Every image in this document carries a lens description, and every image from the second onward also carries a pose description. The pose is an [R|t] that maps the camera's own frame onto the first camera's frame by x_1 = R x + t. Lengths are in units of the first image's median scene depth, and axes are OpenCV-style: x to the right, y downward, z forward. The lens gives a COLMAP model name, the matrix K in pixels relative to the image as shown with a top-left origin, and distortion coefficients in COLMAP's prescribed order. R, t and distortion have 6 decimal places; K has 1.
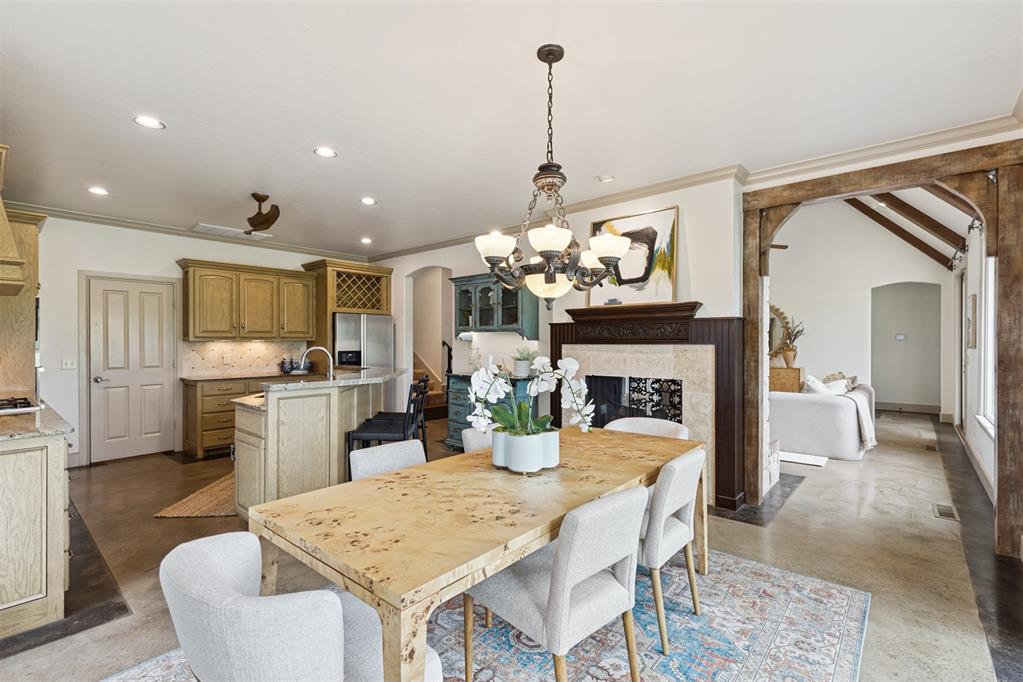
lens RADIAL K [[462.3, 0, 514.5], [0, 462.3, 337.0], [0, 0, 1]] dist [0.006847, -0.002242]
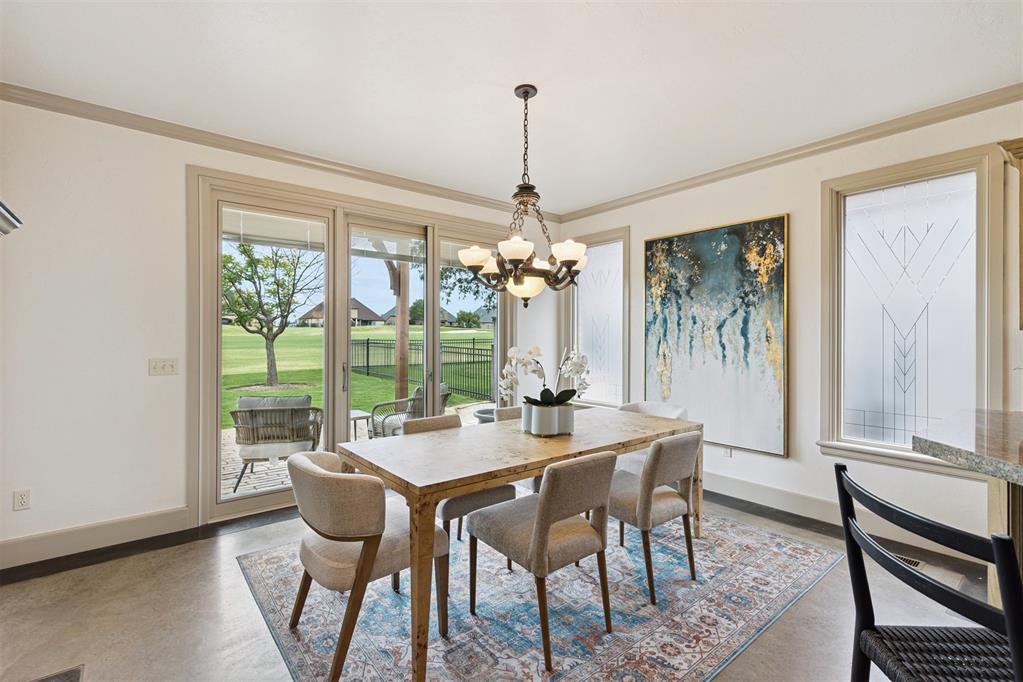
lens RADIAL K [[462.3, 0, 505.1], [0, 462.3, 337.6], [0, 0, 1]] dist [0.006847, -0.002242]
pose [[-0.981107, -0.001430, 0.193459, -0.054410], [-0.003413, 0.999945, -0.009916, 0.017000], [-0.193434, -0.010389, -0.981058, 1.161194]]
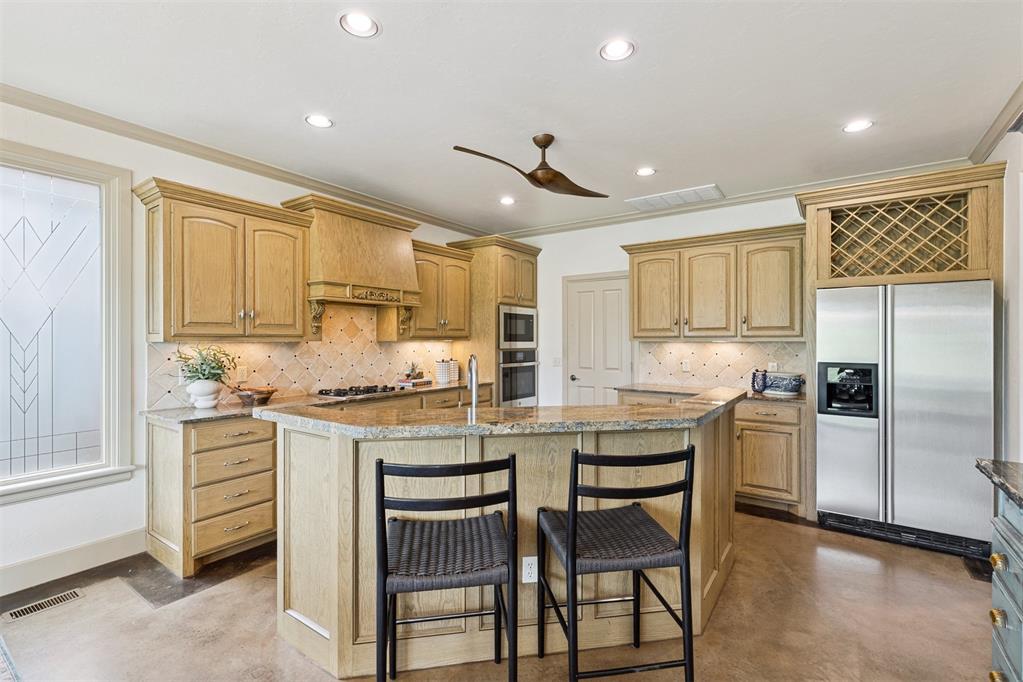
lens RADIAL K [[462.3, 0, 520.1], [0, 462.3, 340.6], [0, 0, 1]] dist [0.006847, -0.002242]
pose [[0.105261, 0.004959, -0.994432, 0.157762], [0.009310, 0.999939, 0.005972, -0.000394], [0.994401, -0.009887, 0.105208, 0.928094]]
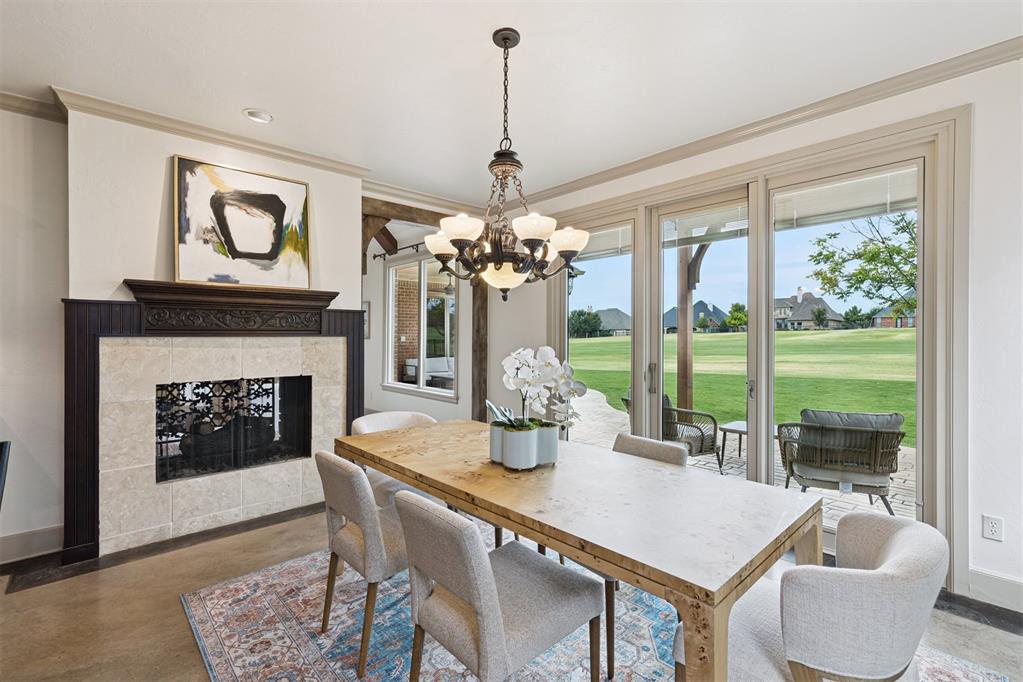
lens RADIAL K [[462.3, 0, 517.7], [0, 462.3, 333.0], [0, 0, 1]] dist [0.006847, -0.002242]
pose [[0.107978, 0.004803, 0.994142, -0.480533], [-0.012458, 0.999916, -0.003477, 0.006772], [-0.994075, -0.012010, 0.108029, 0.467562]]
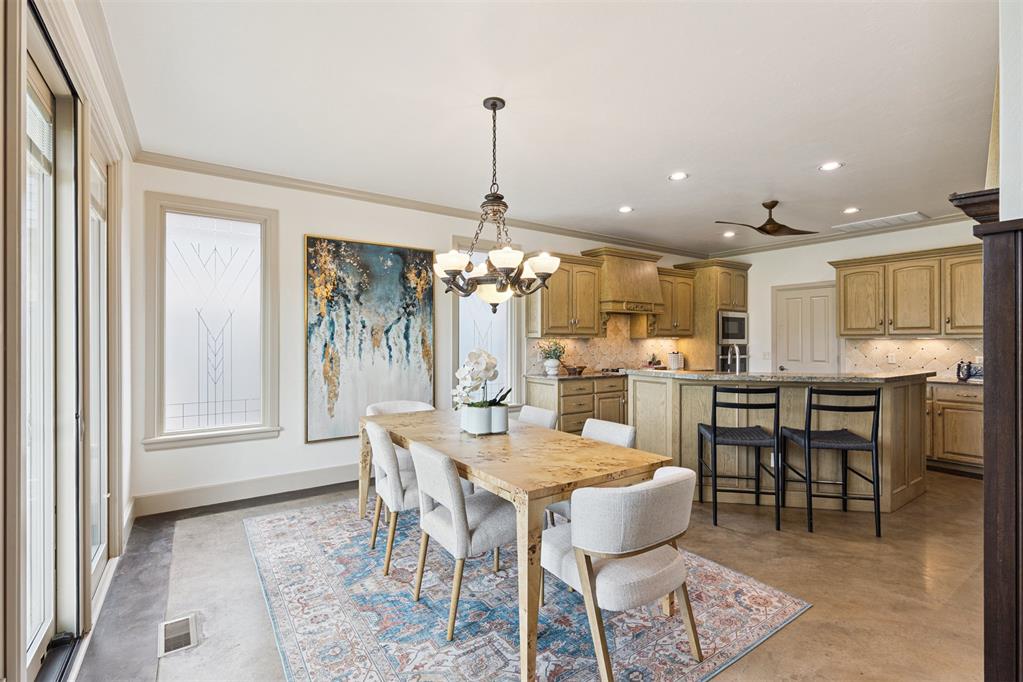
lens RADIAL K [[462.3, 0, 517.0], [0, 462.3, 338.7], [0, 0, 1]] dist [0.006847, -0.002242]
pose [[-0.253776, -0.000709, -0.967263, 0.666495], [0.008123, 0.999963, -0.002864, 0.007547], [0.967229, -0.008584, -0.253761, 0.733781]]
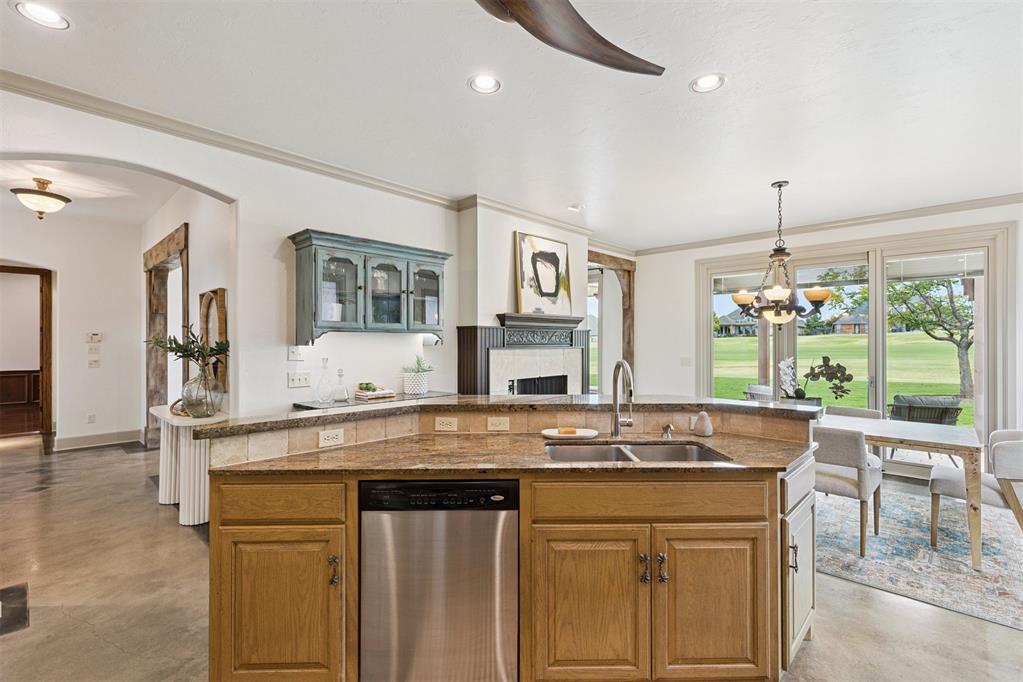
lens RADIAL K [[462.3, 0, 515.7], [0, 462.3, 339.8], [0, 0, 1]] dist [0.006847, -0.002242]
pose [[0.046228, 0.001465, 0.998930, -0.926280], [-0.012878, 0.999917, -0.000870, -0.004930], [-0.998848, -0.012824, 0.046243, 1.030417]]
